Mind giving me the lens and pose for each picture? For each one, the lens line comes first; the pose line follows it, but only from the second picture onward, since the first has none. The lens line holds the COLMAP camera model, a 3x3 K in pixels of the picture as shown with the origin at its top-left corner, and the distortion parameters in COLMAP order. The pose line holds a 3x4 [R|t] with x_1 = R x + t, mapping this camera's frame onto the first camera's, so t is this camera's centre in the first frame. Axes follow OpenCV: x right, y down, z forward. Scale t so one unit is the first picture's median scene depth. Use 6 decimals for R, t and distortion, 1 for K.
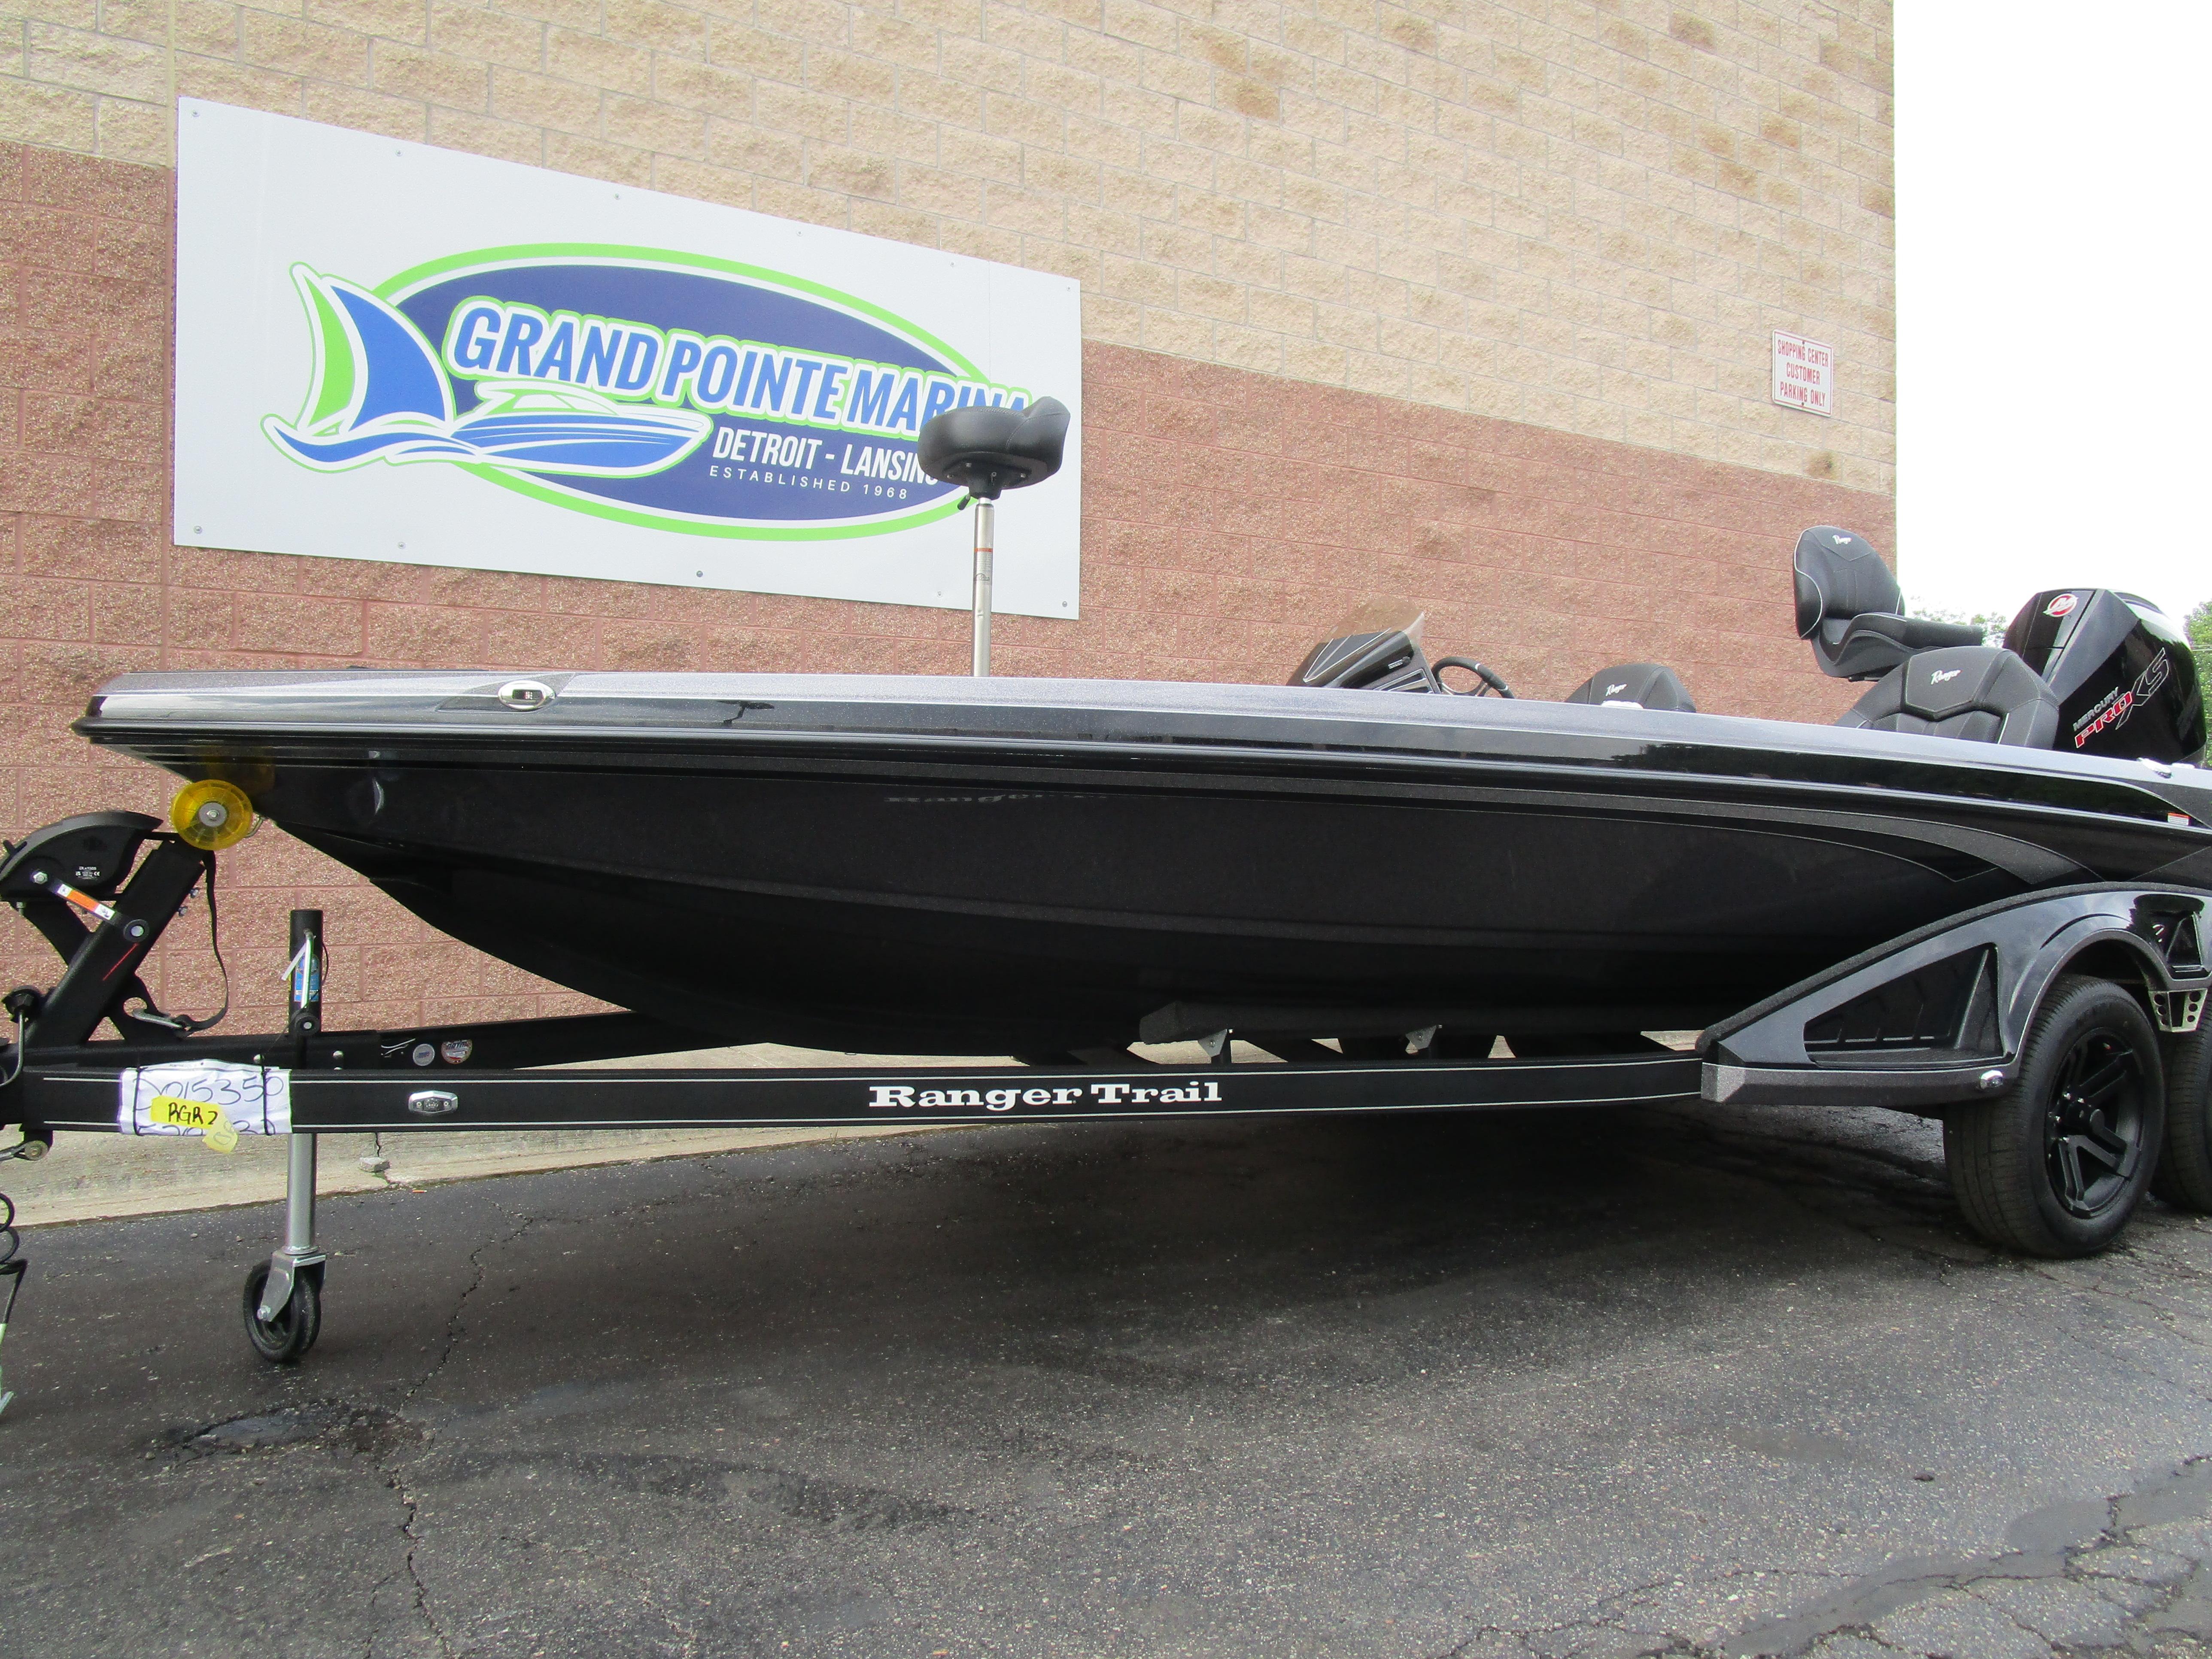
lens RADIAL K [[1588.8, 0, 1099.4], [0, 1588.8, 876.8], [0, 0, 1]] dist [-0.035408, 0.007154]
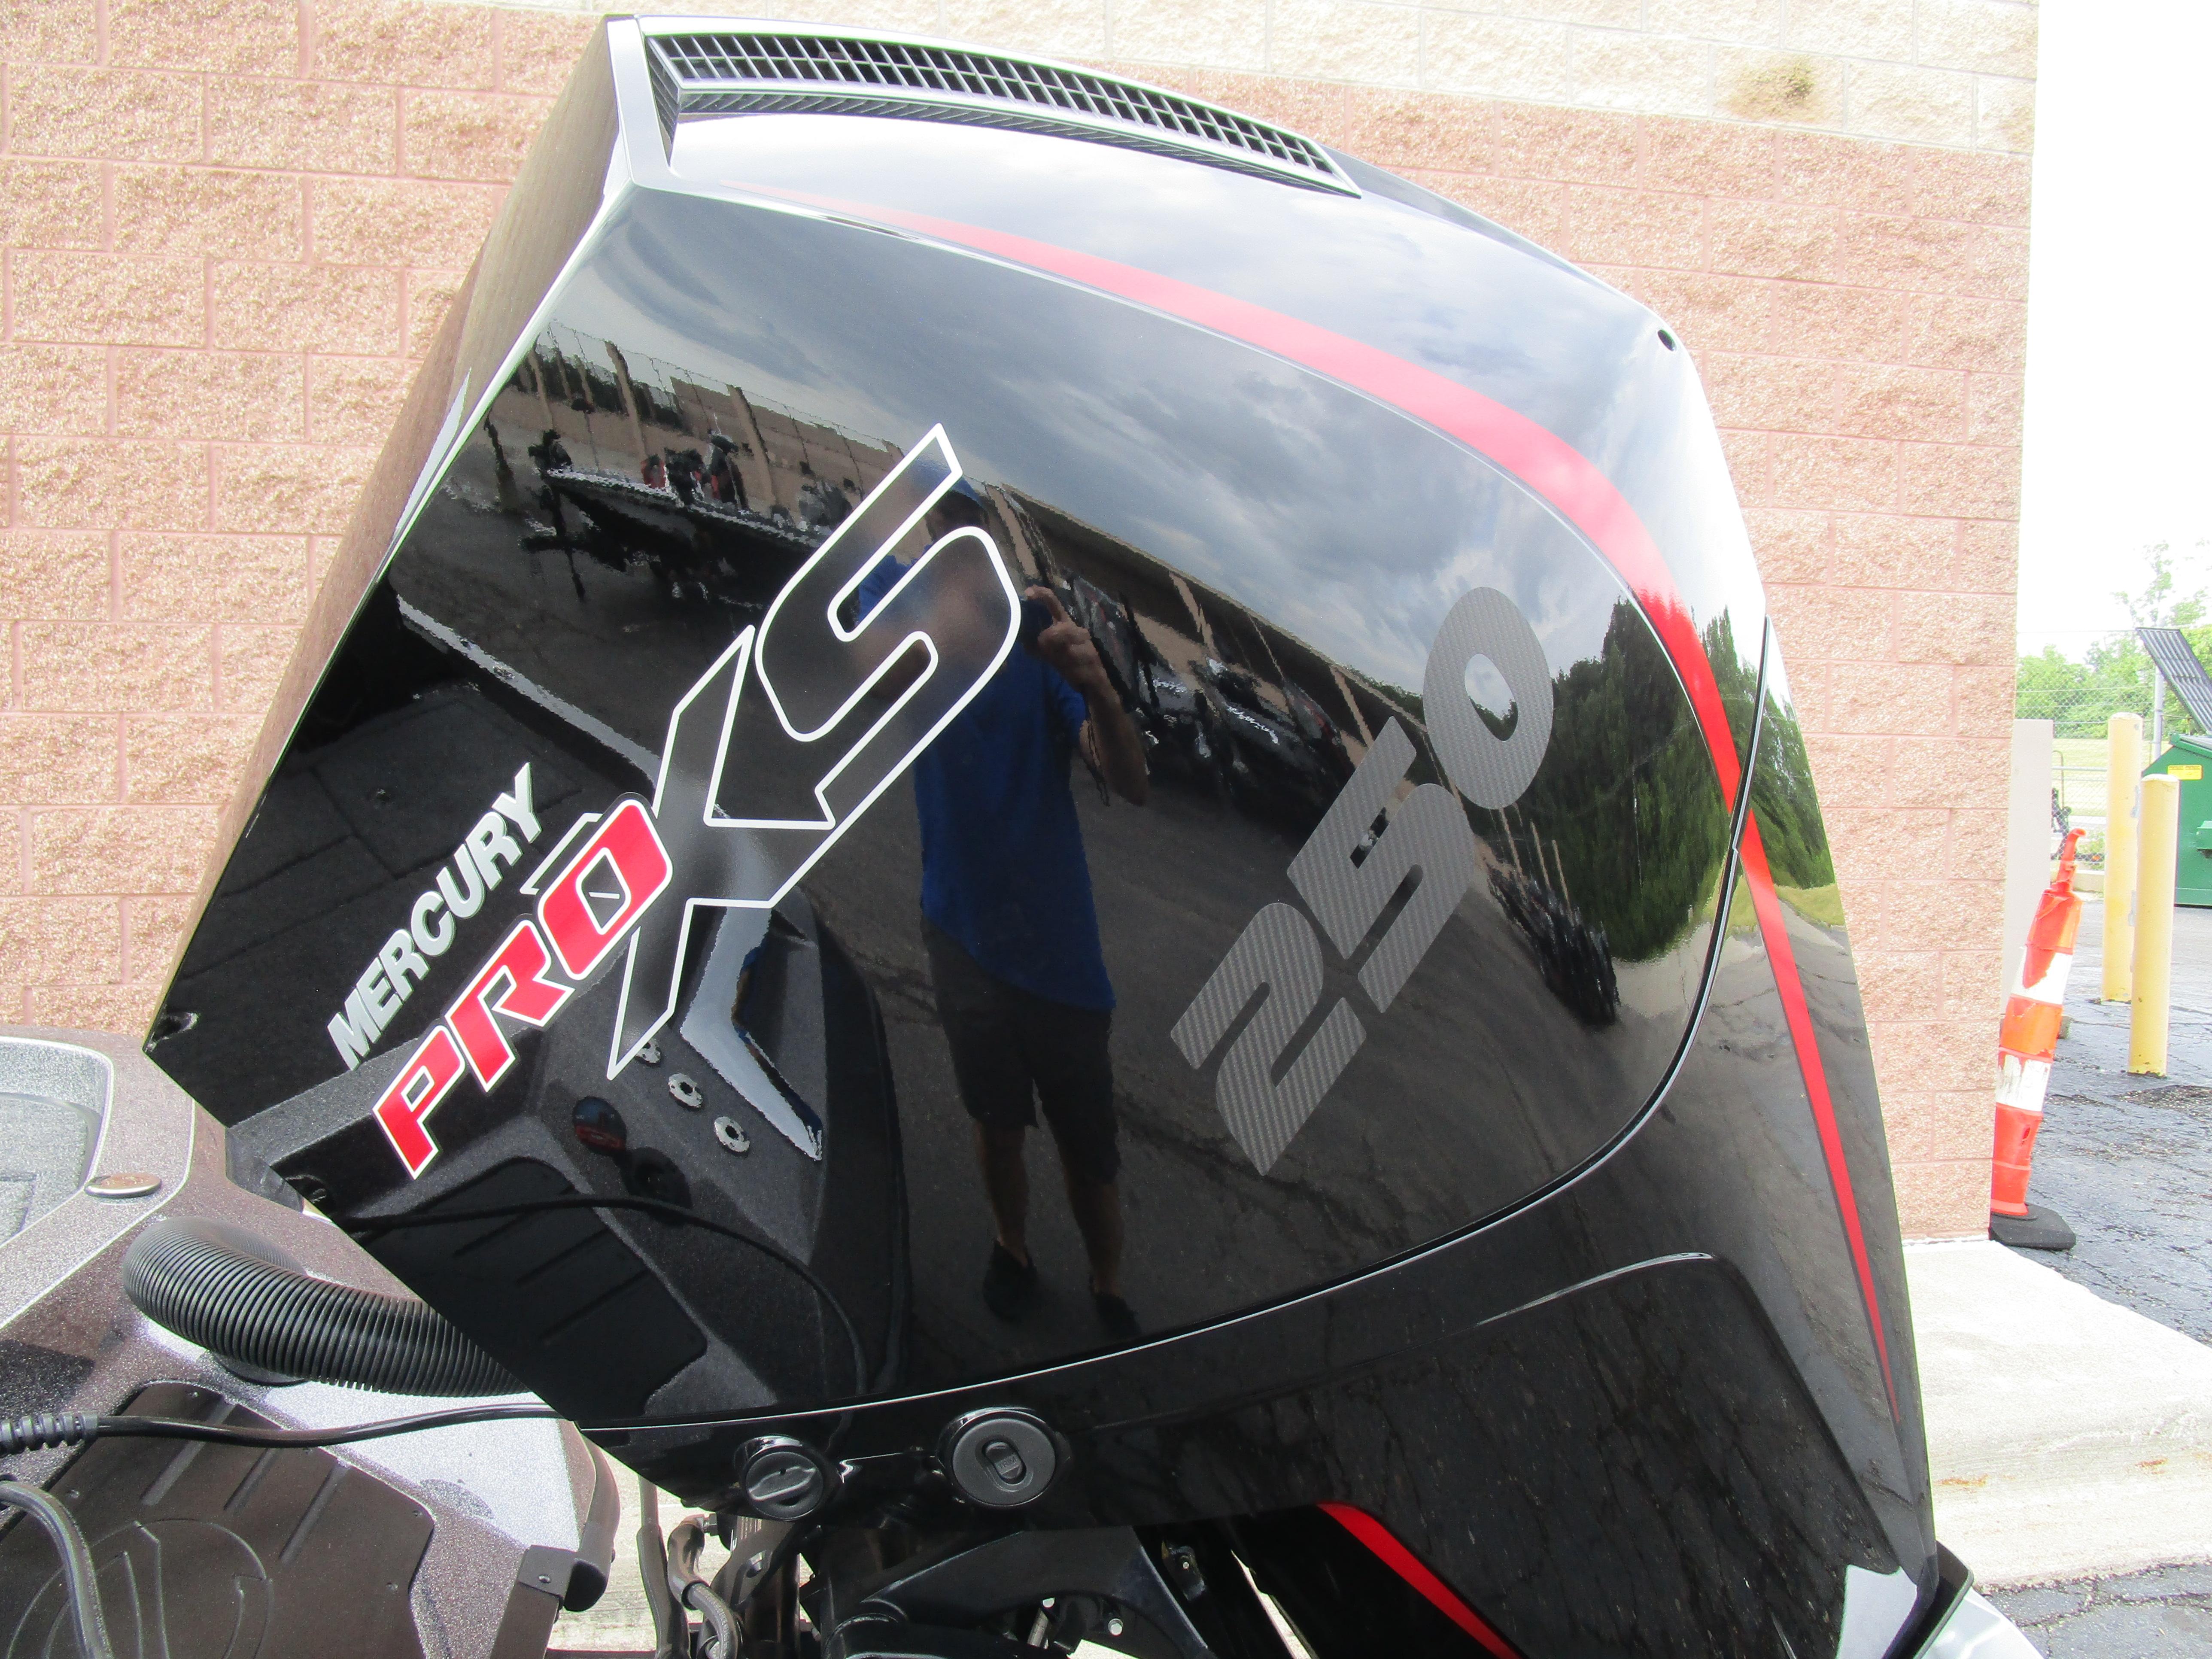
lens RADIAL K [[1588.8, 0, 1099.4], [0, 1588.8, 876.8], [0, 0, 1]] dist [-0.035408, 0.007154]
pose [[0.939615, 0.036960, -0.340233, 0.473109], [-0.017910, 0.998100, 0.058962, -0.077456], [0.341765, -0.049308, 0.938491, 0.574358]]
